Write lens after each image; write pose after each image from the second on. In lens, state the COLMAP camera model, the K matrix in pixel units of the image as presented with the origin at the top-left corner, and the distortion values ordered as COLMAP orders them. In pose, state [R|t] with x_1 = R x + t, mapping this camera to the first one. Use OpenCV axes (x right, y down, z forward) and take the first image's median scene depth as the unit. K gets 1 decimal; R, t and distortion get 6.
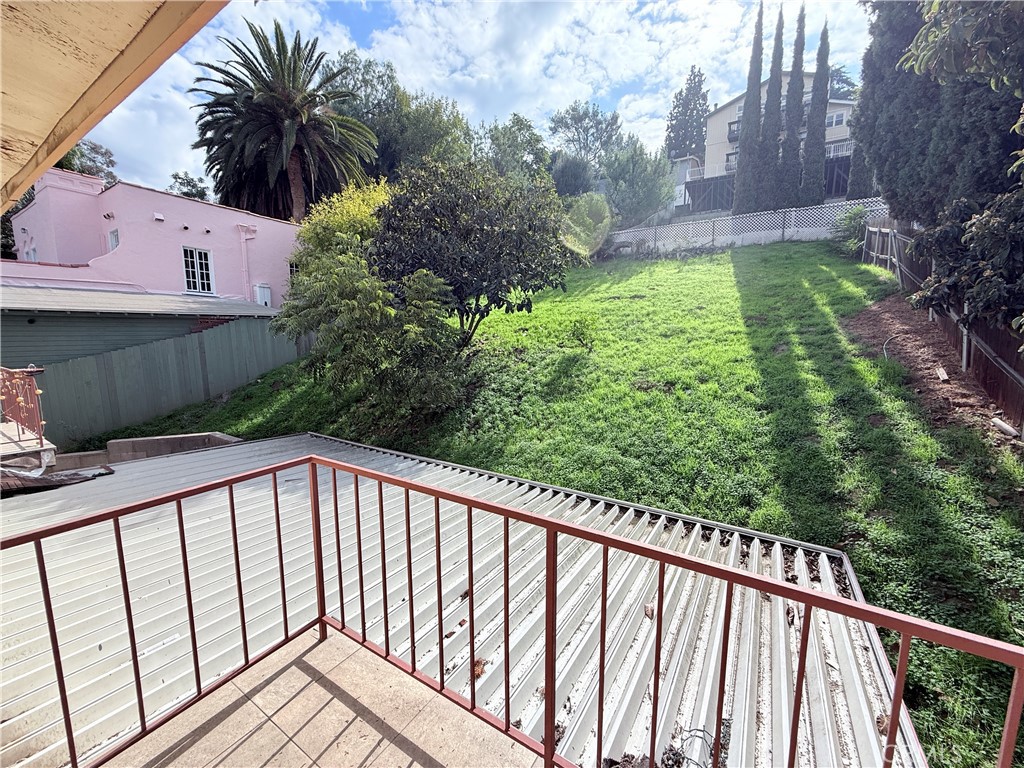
lens RADIAL K [[409.5, 0, 508.7], [0, 409.5, 386.3], [0, 0, 1]] dist [0.001875, -0.000379]
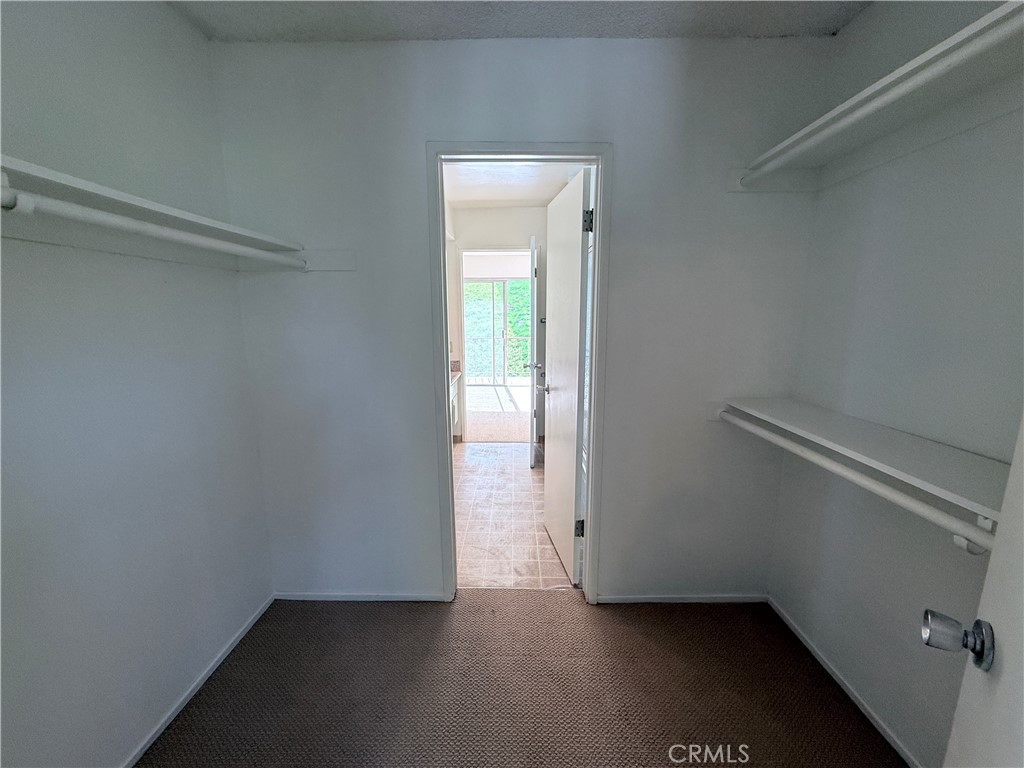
lens RADIAL K [[409.5, 0, 516.6], [0, 409.5, 388.0], [0, 0, 1]] dist [0.001875, -0.000379]
pose [[0.842533, -0.106936, 0.527923, -0.482448], [0.085626, 0.994222, 0.064736, 0.107296], [-0.531796, -0.009338, 0.846821, -0.748633]]
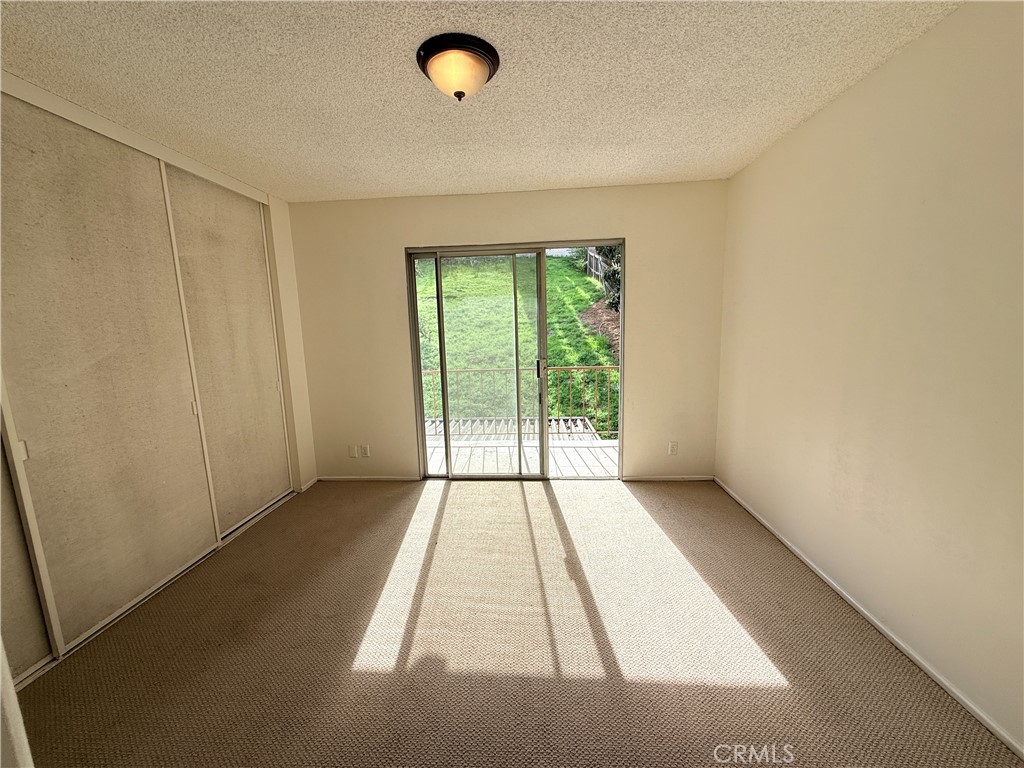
lens RADIAL K [[409.5, 0, 511.4], [0, 409.5, 383.3], [0, 0, 1]] dist [0.001875, -0.000379]
pose [[0.874732, -0.094882, 0.475228, -0.251360], [0.092549, 0.995304, 0.028366, 0.047201], [-0.475687, 0.019169, 0.879405, -0.335387]]
